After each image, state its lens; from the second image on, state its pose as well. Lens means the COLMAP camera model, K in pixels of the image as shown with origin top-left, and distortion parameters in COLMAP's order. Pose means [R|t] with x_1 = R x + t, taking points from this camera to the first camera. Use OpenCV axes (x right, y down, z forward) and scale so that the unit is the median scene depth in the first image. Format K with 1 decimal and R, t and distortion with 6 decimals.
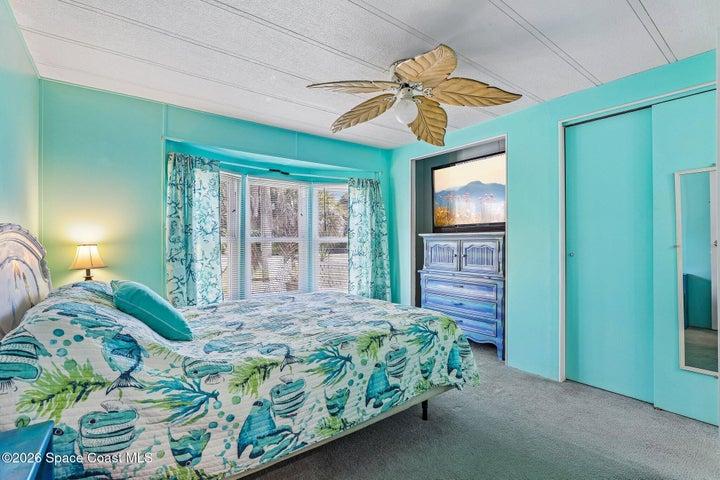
lens RADIAL K [[334.6, 0, 357.9], [0, 334.6, 241.8], [0, 0, 1]] dist [-0.028978, 0.004725]
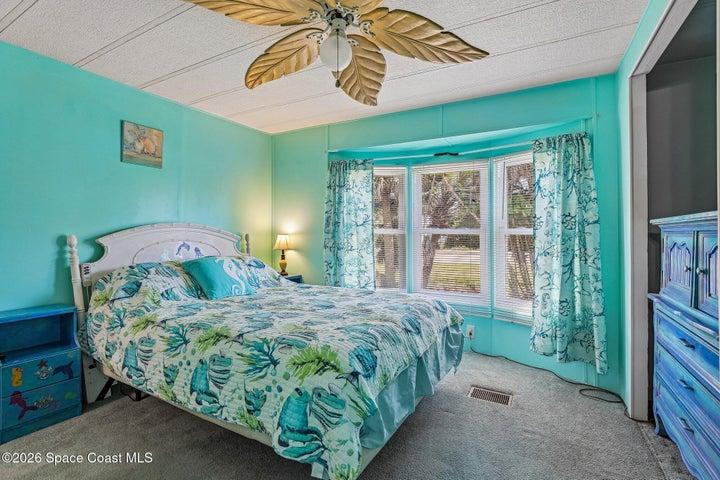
lens RADIAL K [[334.6, 0, 358.8], [0, 334.6, 233.2], [0, 0, 1]] dist [-0.028978, 0.004725]
pose [[0.413172, 0.005968, -0.910634, 0.638663], [-0.007967, 0.999964, 0.002939, -0.003637], [0.910618, 0.006041, 0.413204, 0.581641]]
